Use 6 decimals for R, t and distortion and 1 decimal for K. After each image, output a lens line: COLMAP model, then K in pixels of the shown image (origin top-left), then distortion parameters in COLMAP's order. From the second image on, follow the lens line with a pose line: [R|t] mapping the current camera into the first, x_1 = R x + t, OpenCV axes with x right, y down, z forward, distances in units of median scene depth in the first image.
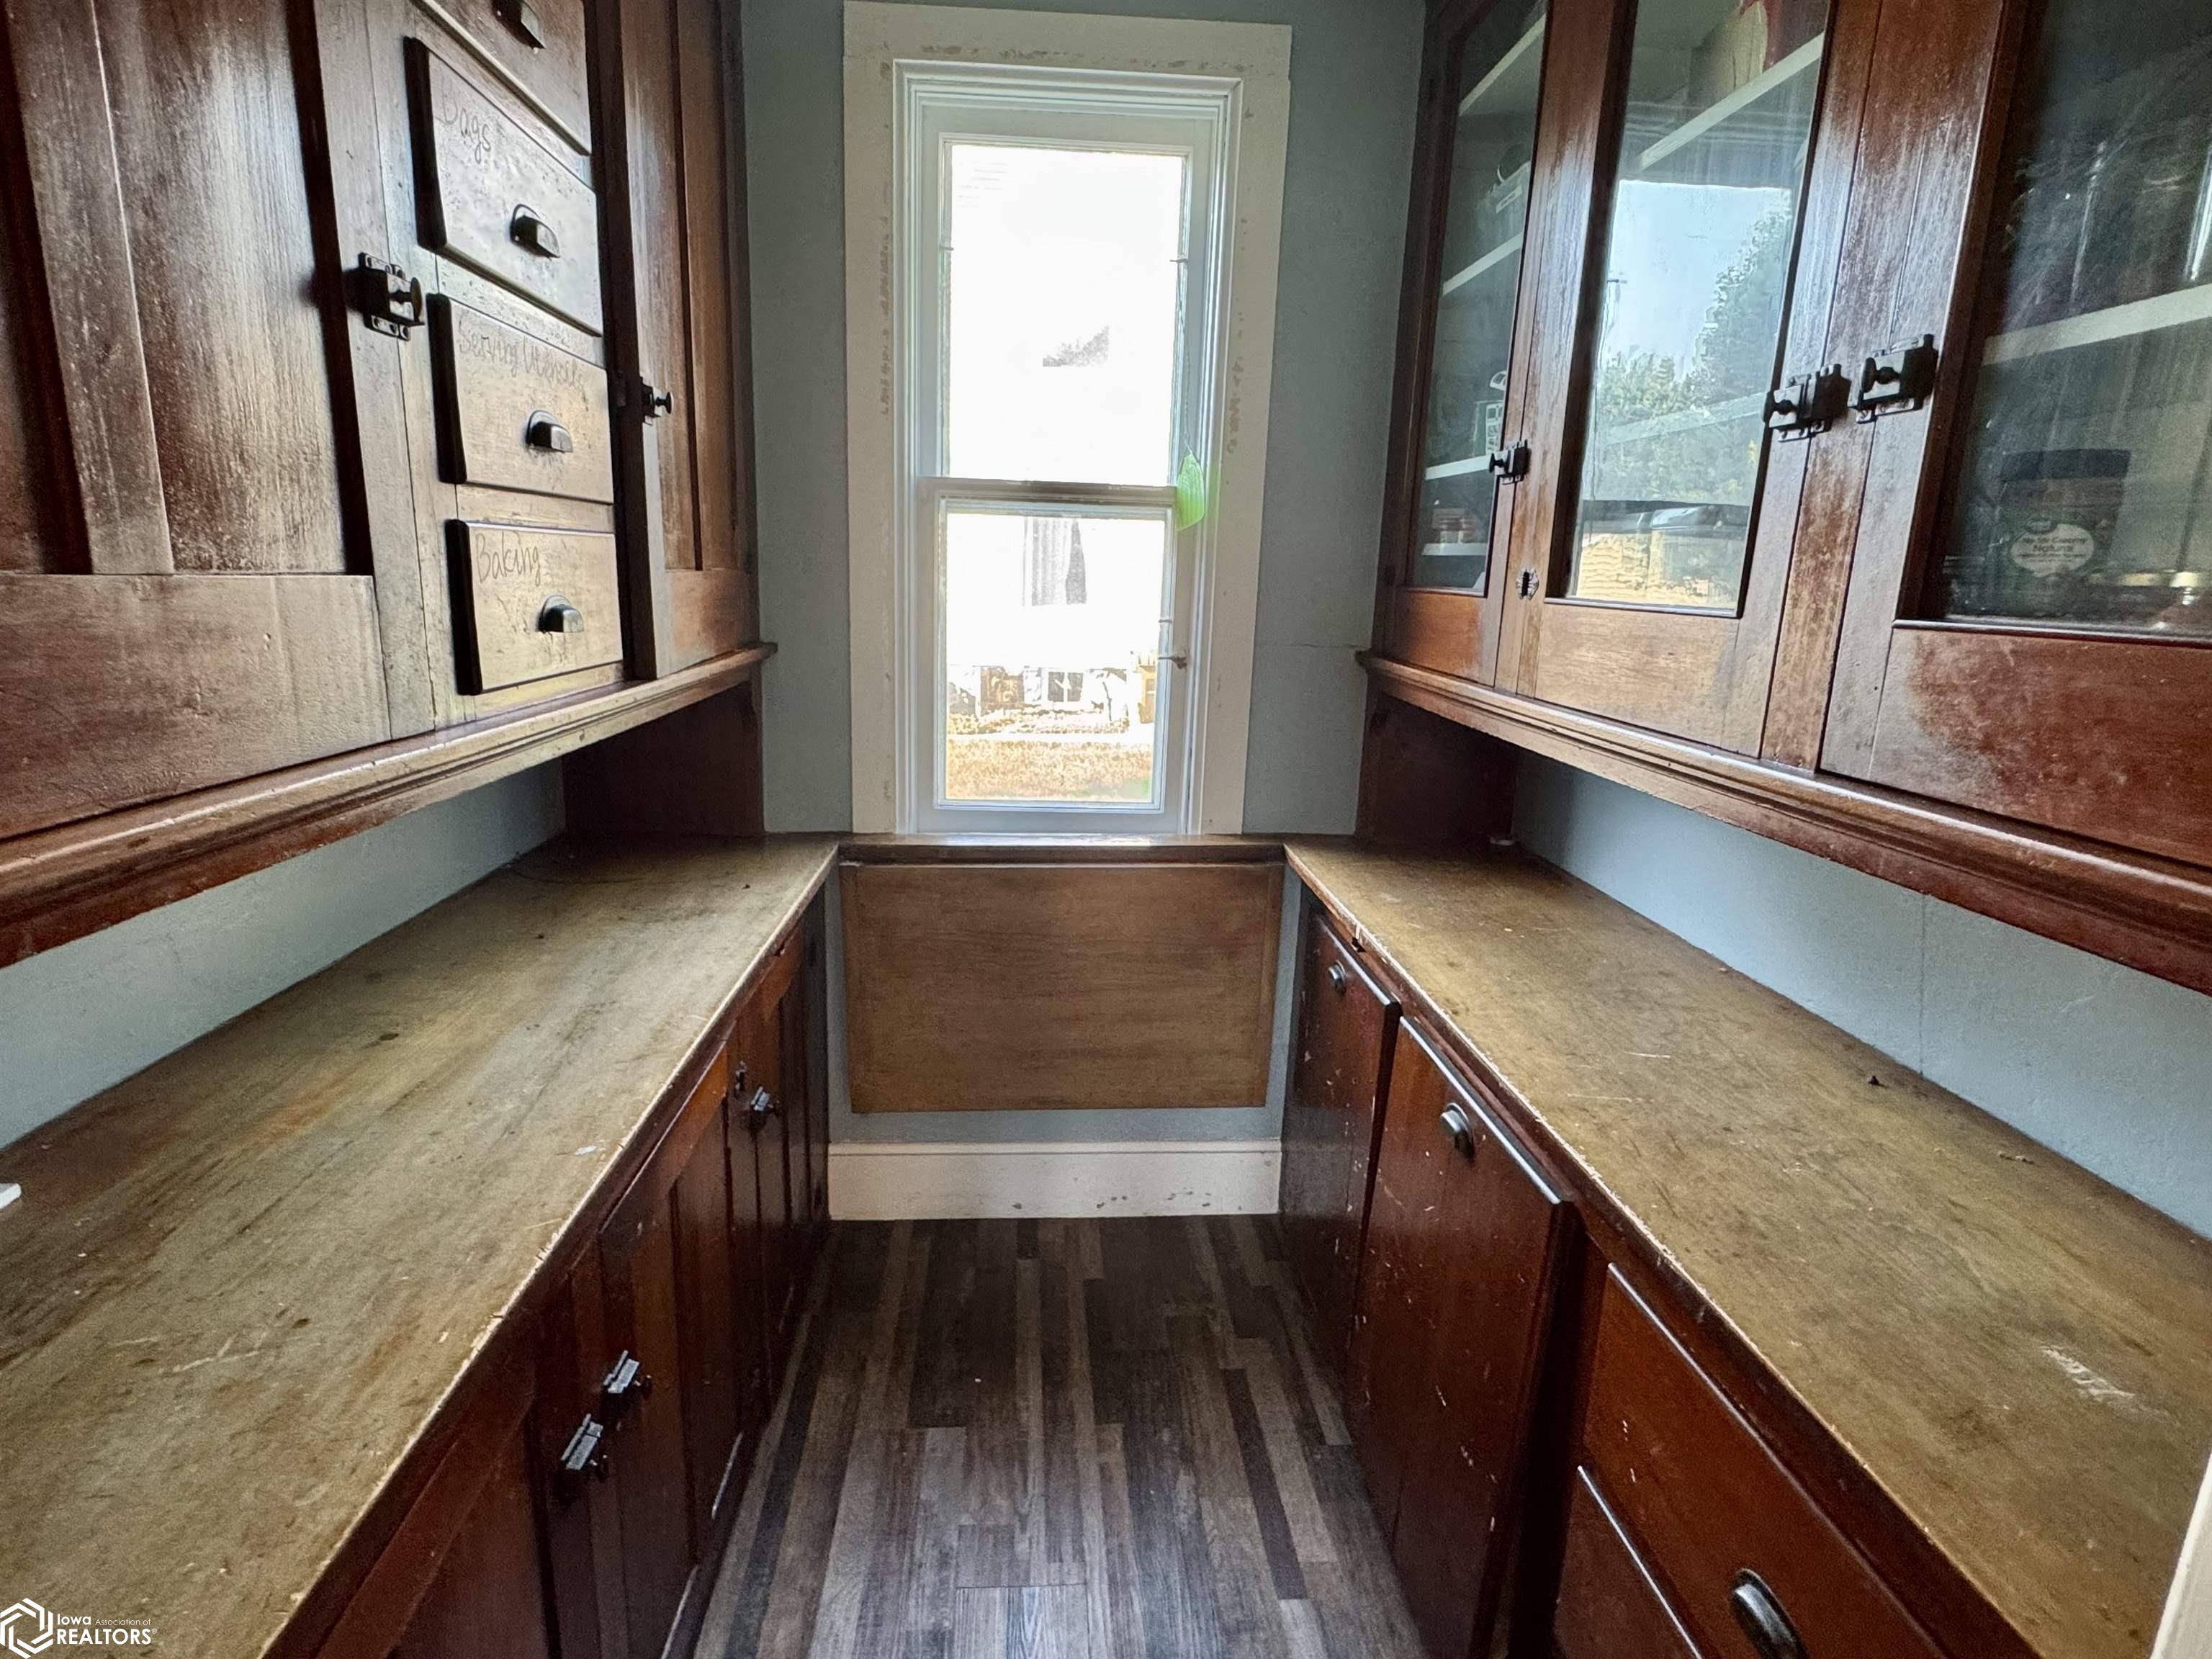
lens RADIAL K [[1142.5, 0, 1098.8], [0, 1142.5, 819.8], [0, 0, 1]] dist [-0.001260, -0.000476]
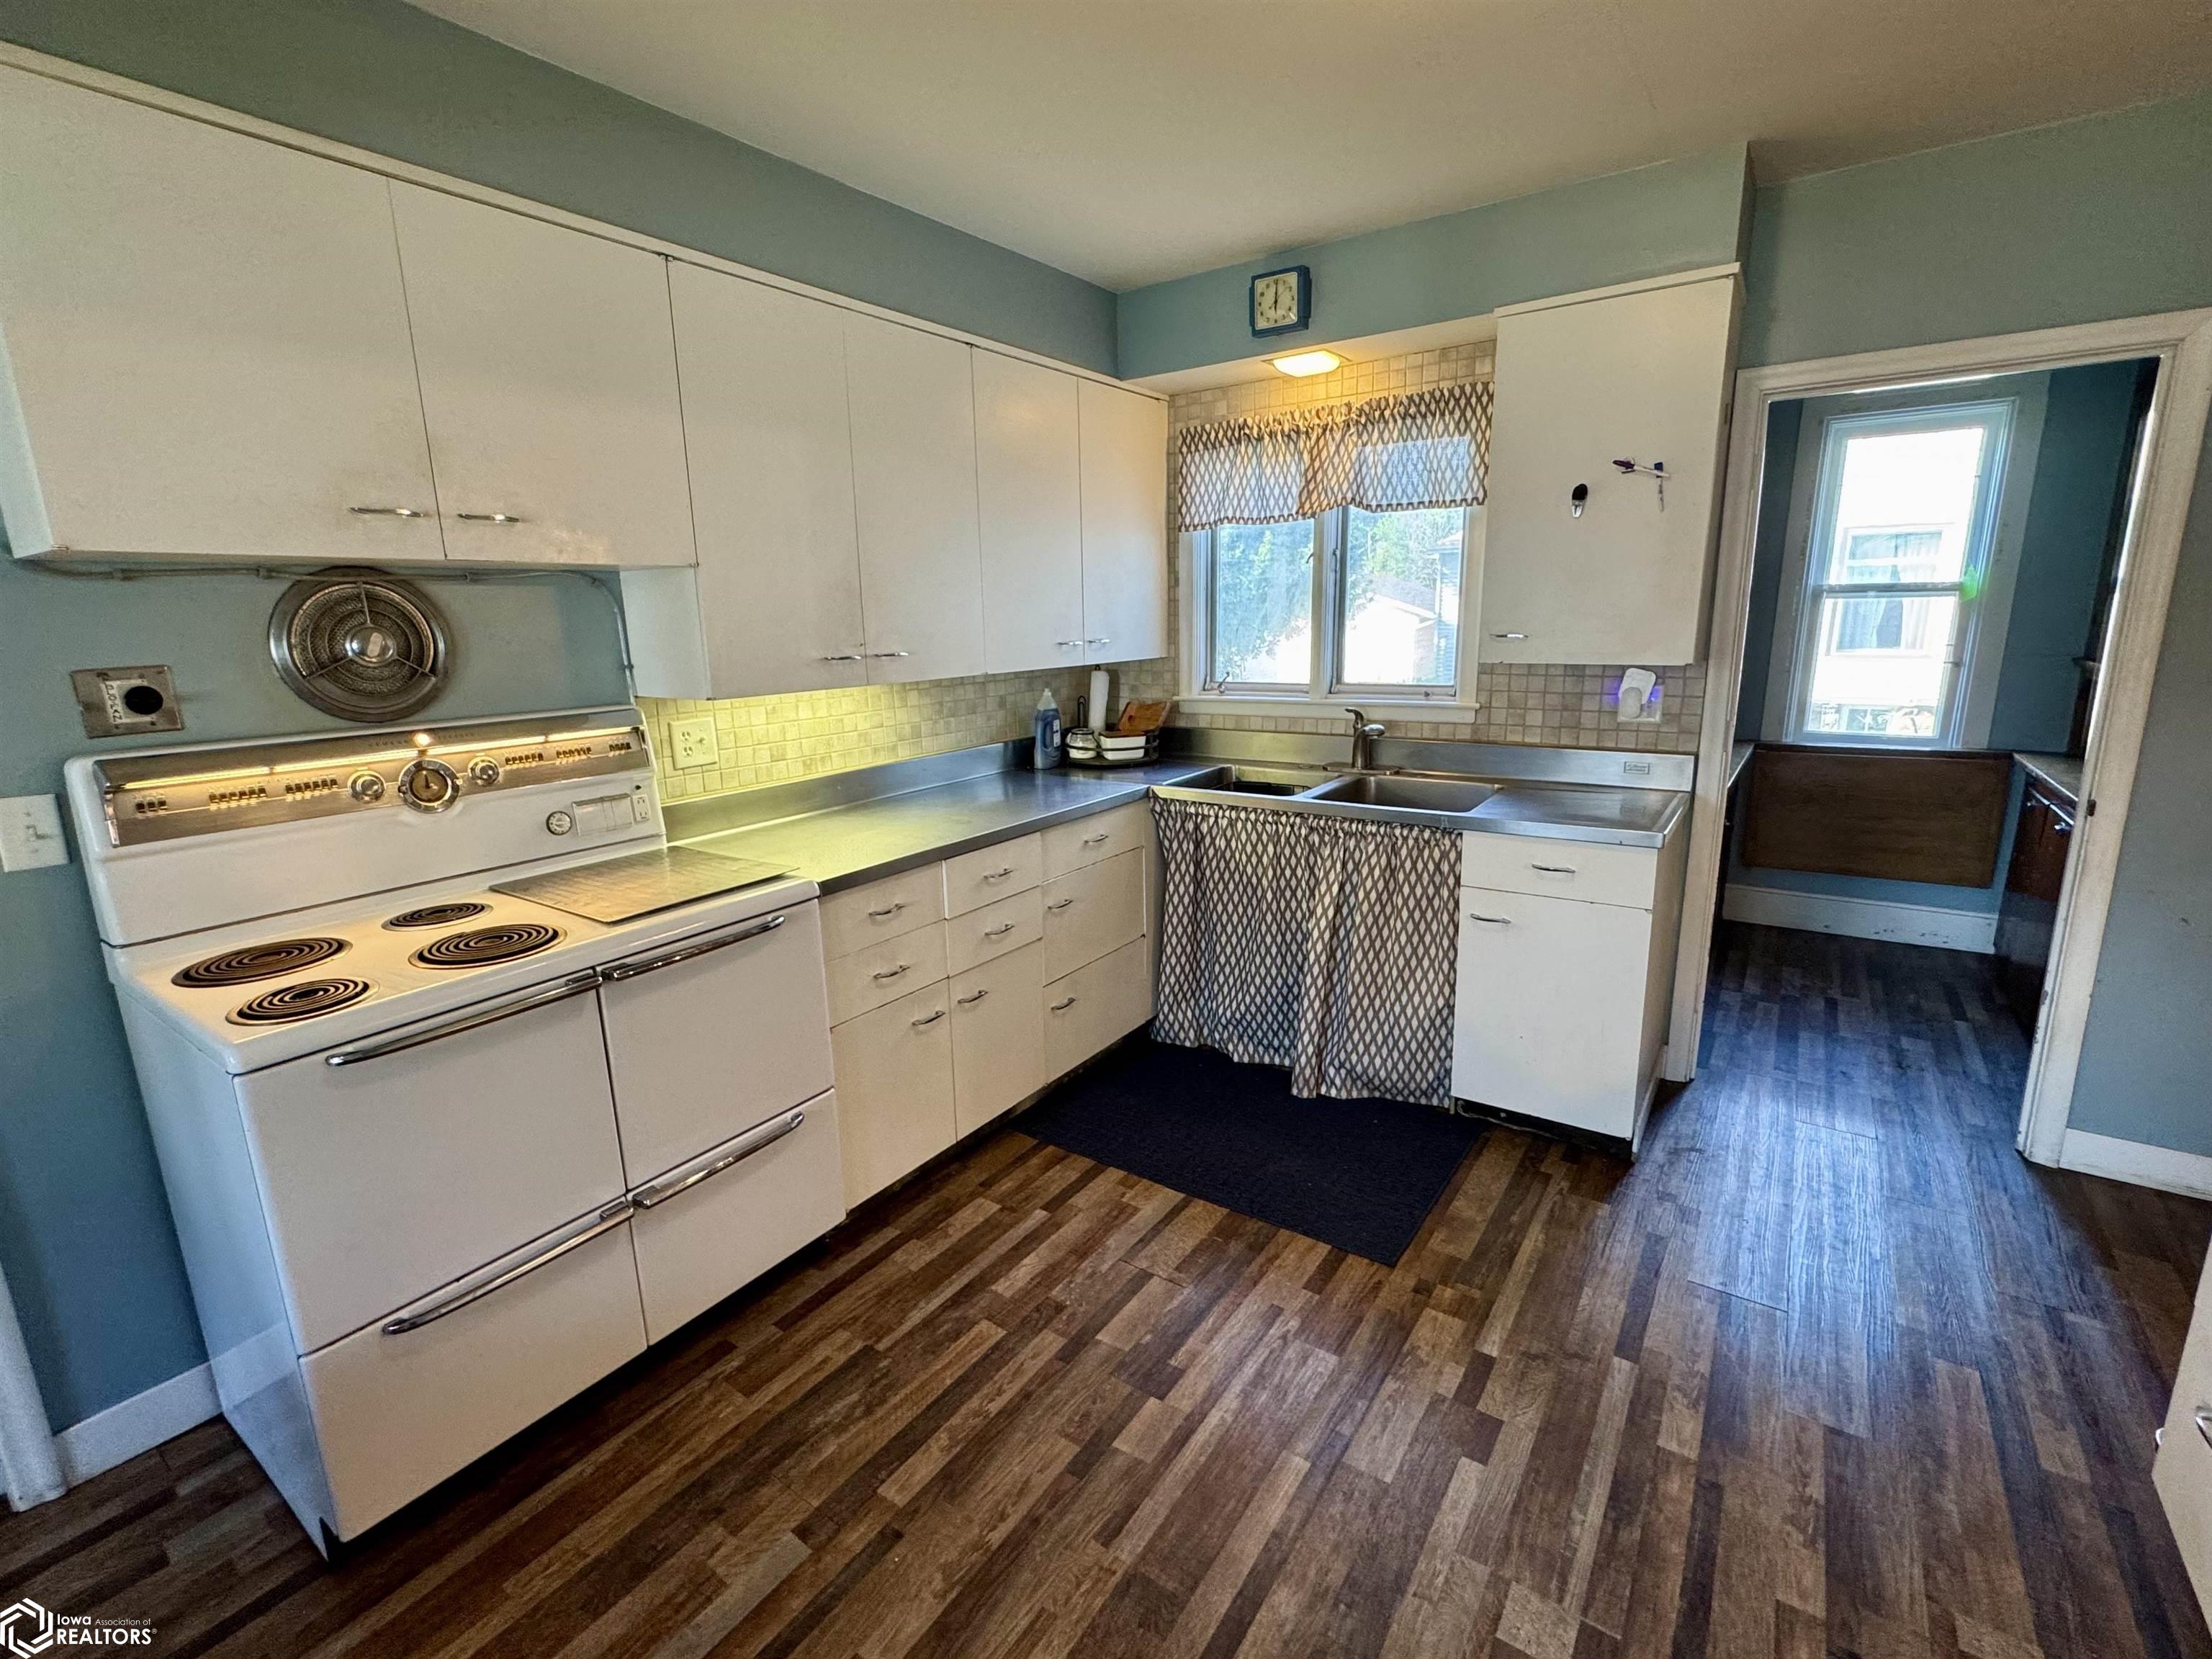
lens RADIAL K [[975.1, 0, 1114.0], [0, 975.1, 824.7], [0, 0, 1]] dist [-0.001452, 0.000187]
pose [[0.776474, 0.088663, -0.623881, 0.012777], [-0.098874, 0.994931, 0.018337, 0.264862], [0.622344, 0.047447, 0.781304, -1.287963]]
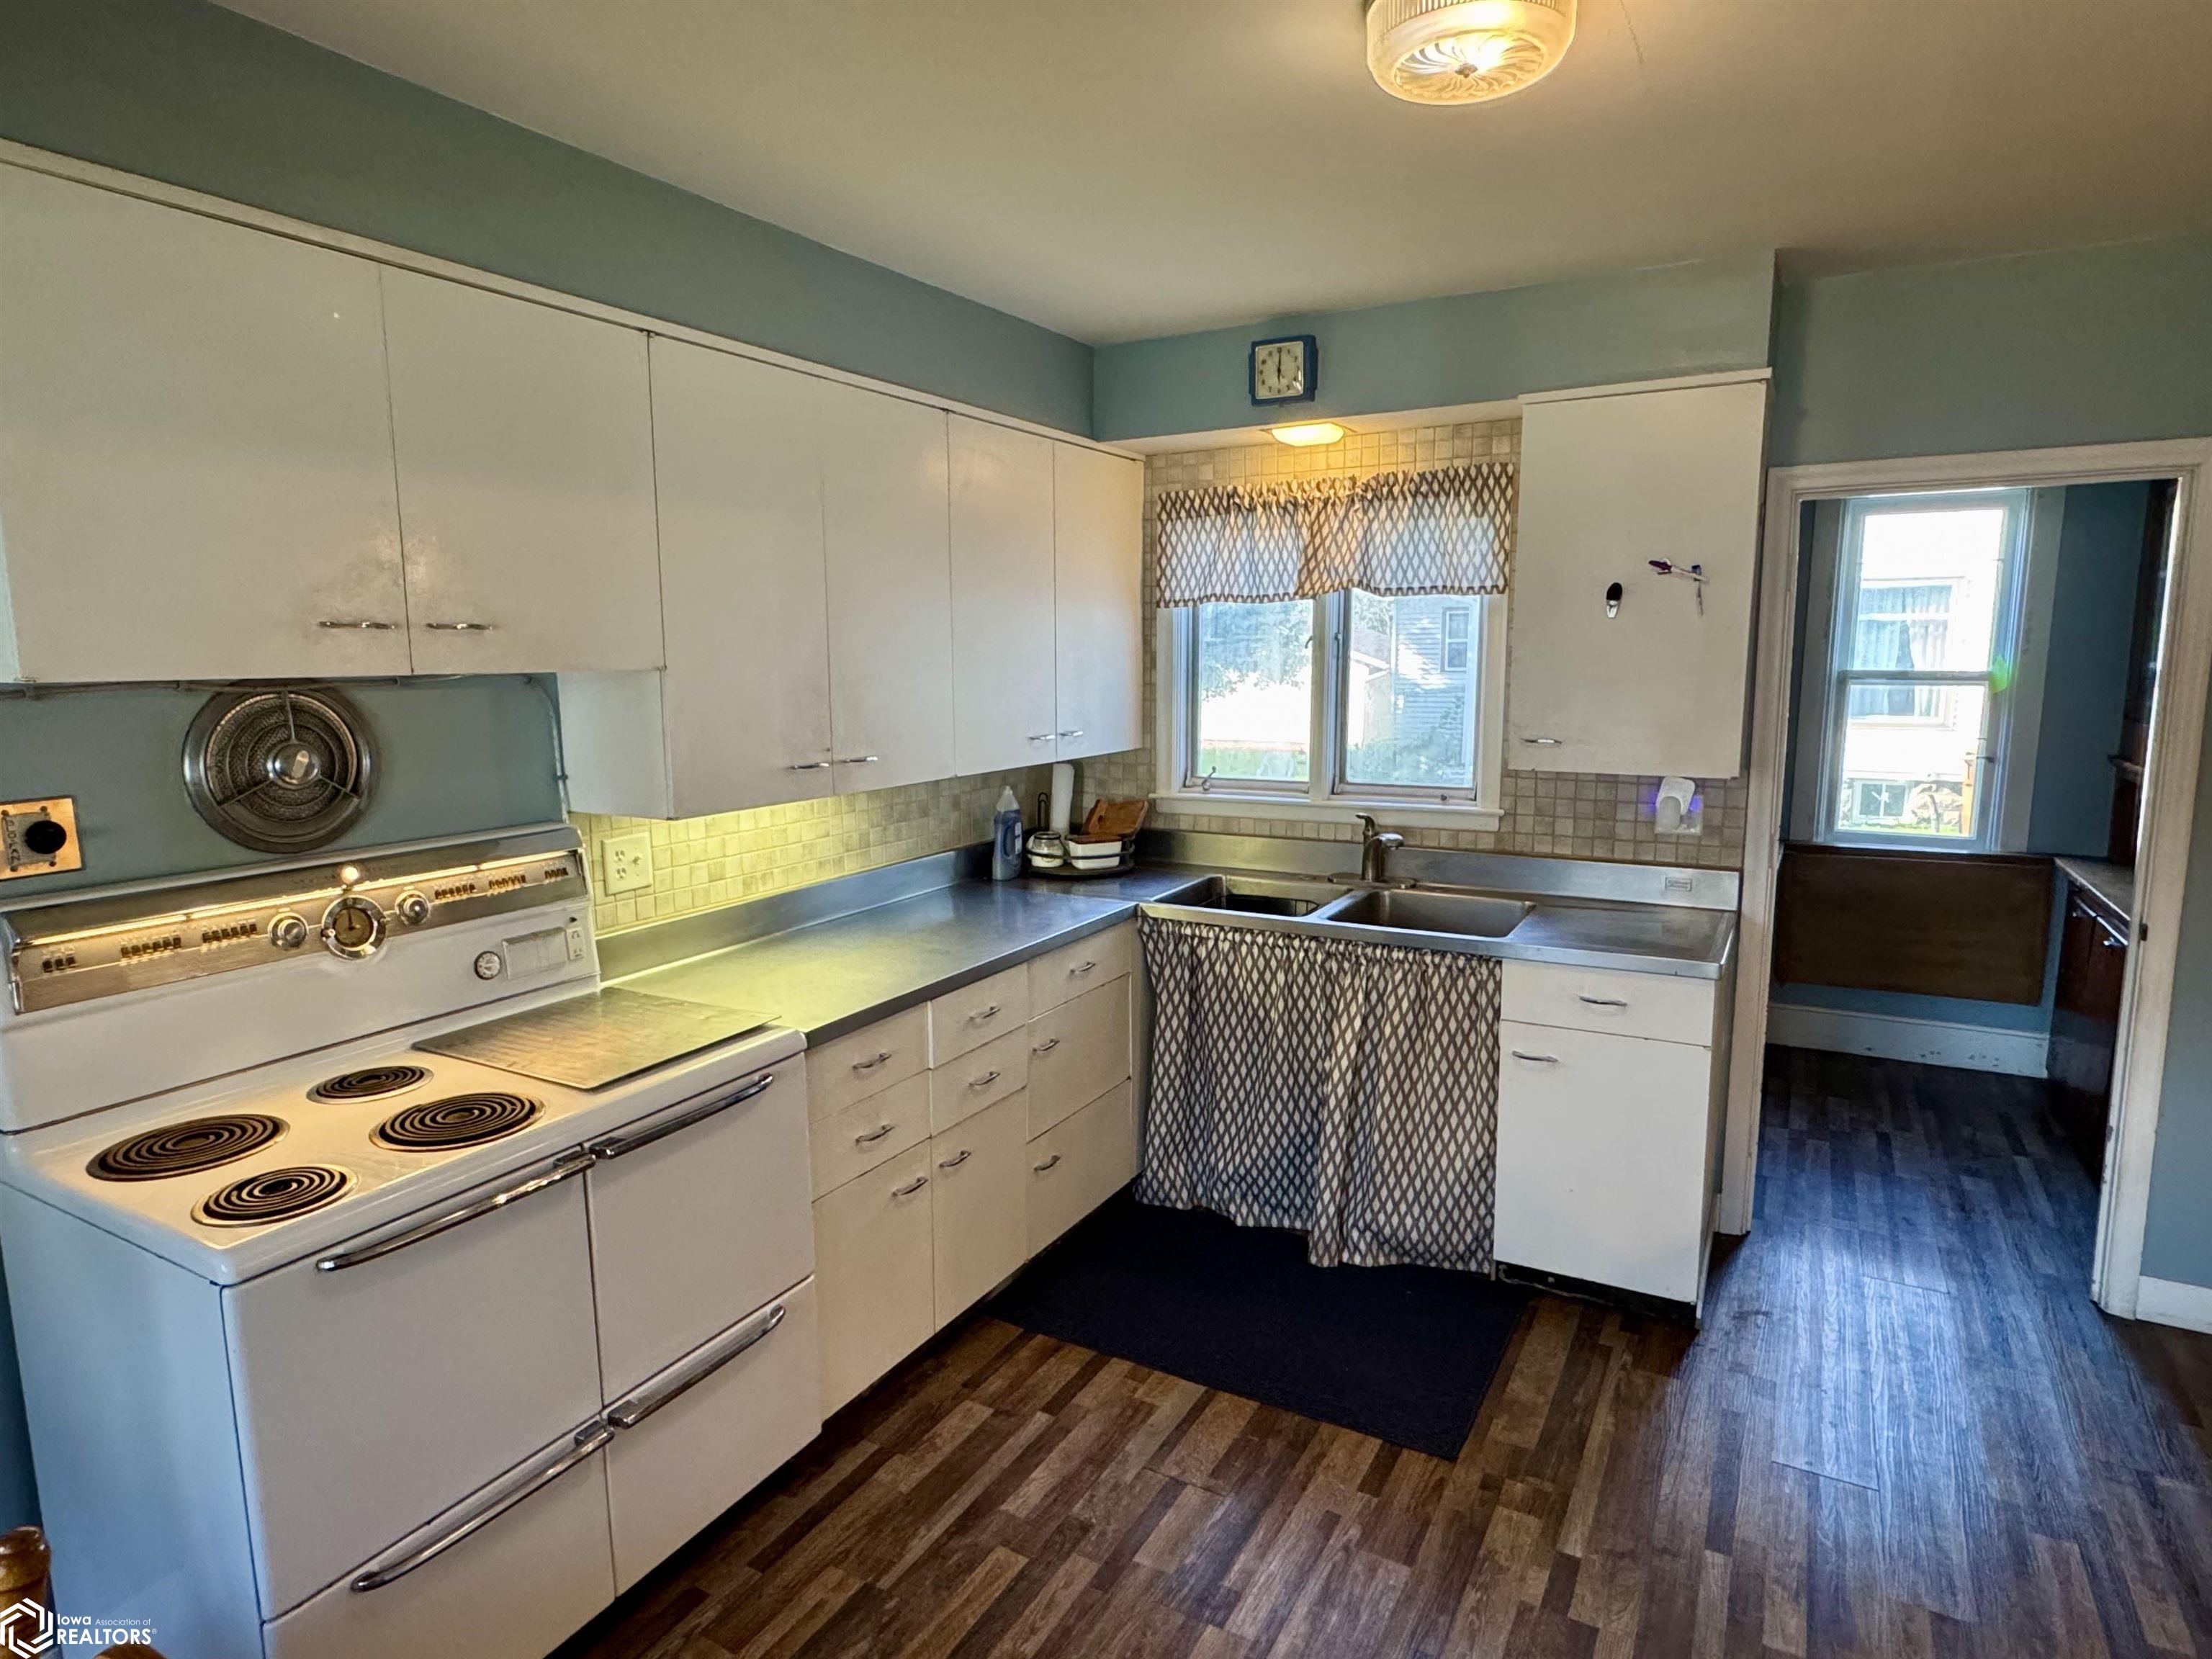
lens RADIAL K [[1219.4, 0, 1106.0], [0, 1219.4, 829.5], [0, 0, 1]] dist [-0.000657, -0.000499]
pose [[0.830947, 0.045339, -0.554502, -0.021217], [-0.094913, 0.993616, -0.060989, 0.236160], [0.548196, 0.103308, 0.829945, -1.446677]]
